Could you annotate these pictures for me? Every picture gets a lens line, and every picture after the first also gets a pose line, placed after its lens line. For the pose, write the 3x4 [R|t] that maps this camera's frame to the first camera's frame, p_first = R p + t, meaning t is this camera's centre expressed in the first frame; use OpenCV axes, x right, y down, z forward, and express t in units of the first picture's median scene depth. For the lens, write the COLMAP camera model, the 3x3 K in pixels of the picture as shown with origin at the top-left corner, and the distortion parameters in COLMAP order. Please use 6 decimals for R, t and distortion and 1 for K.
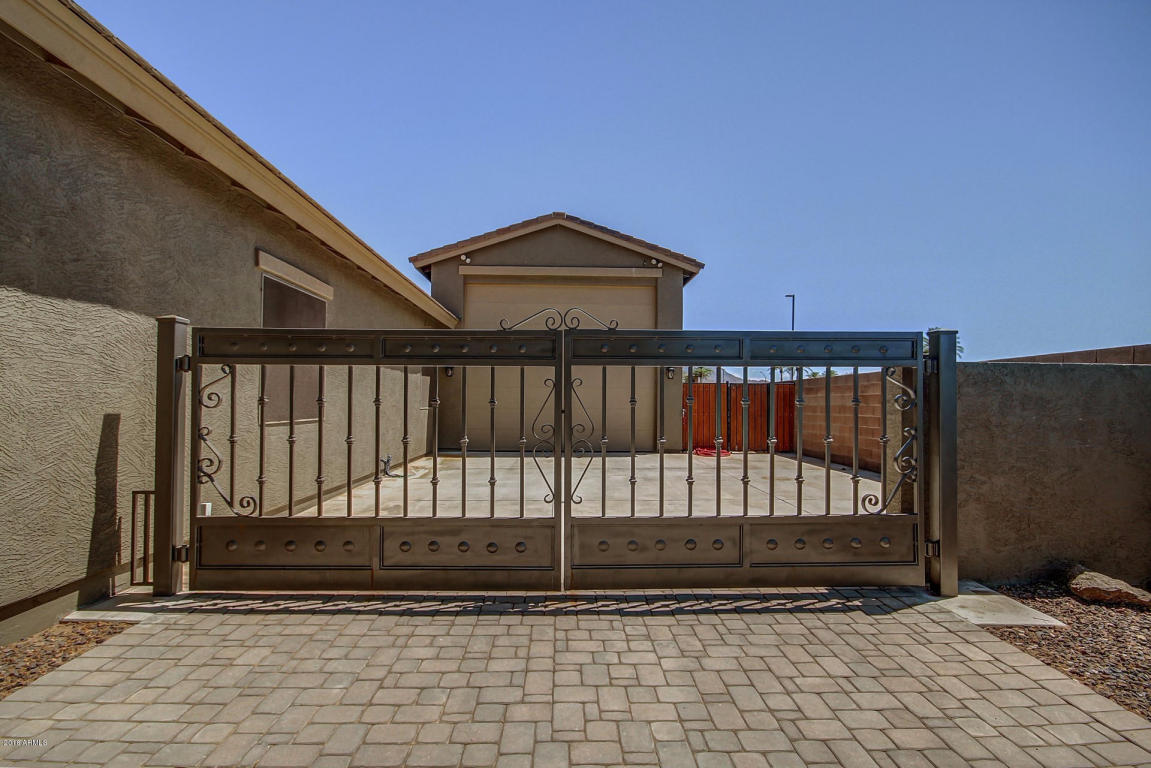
lens RADIAL K [[529.6, 0, 577.1], [0, 529.6, 397.1], [0, 0, 1]] dist [-0.002141, -0.000090]
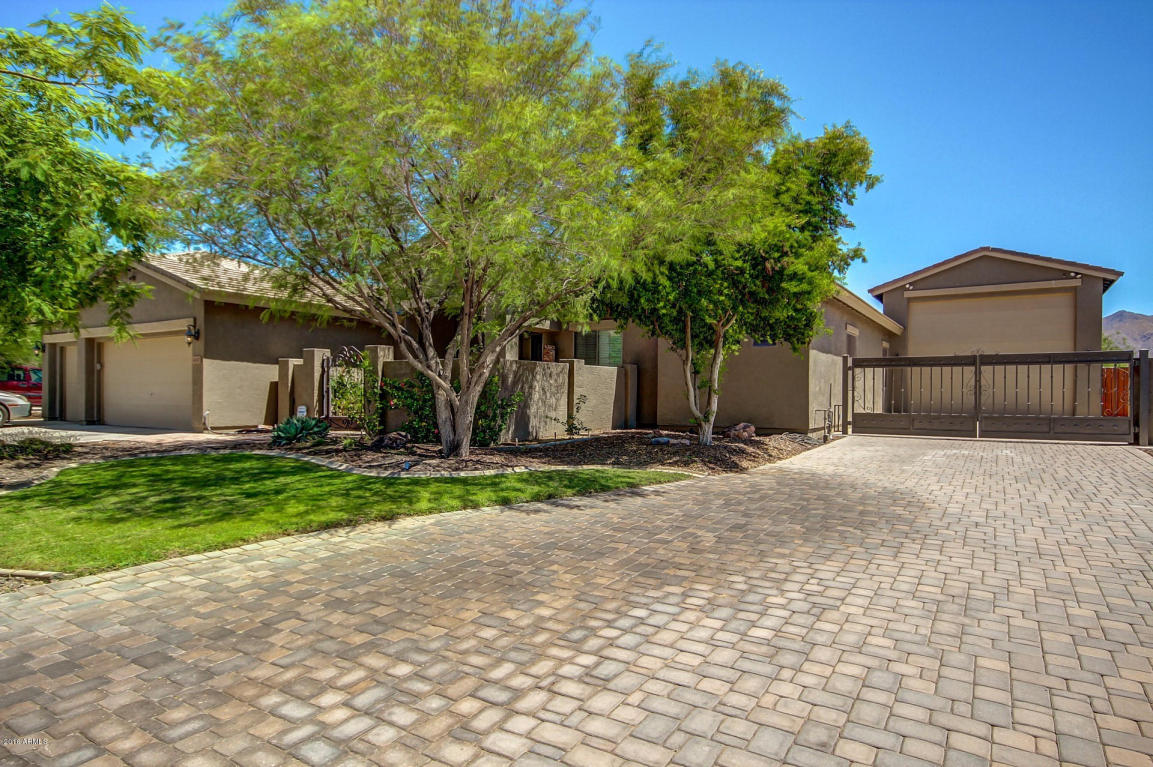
lens RADIAL K [[656.2, 0, 576.5], [0, 656.2, 383.5], [0, 0, 1]] dist [0.001196, 0.000292]
pose [[0.819035, -0.007332, -0.573697, 0.075262], [0.001424, 0.999941, -0.010746, 0.023296], [0.573742, 0.007985, 0.818997, -1.028731]]
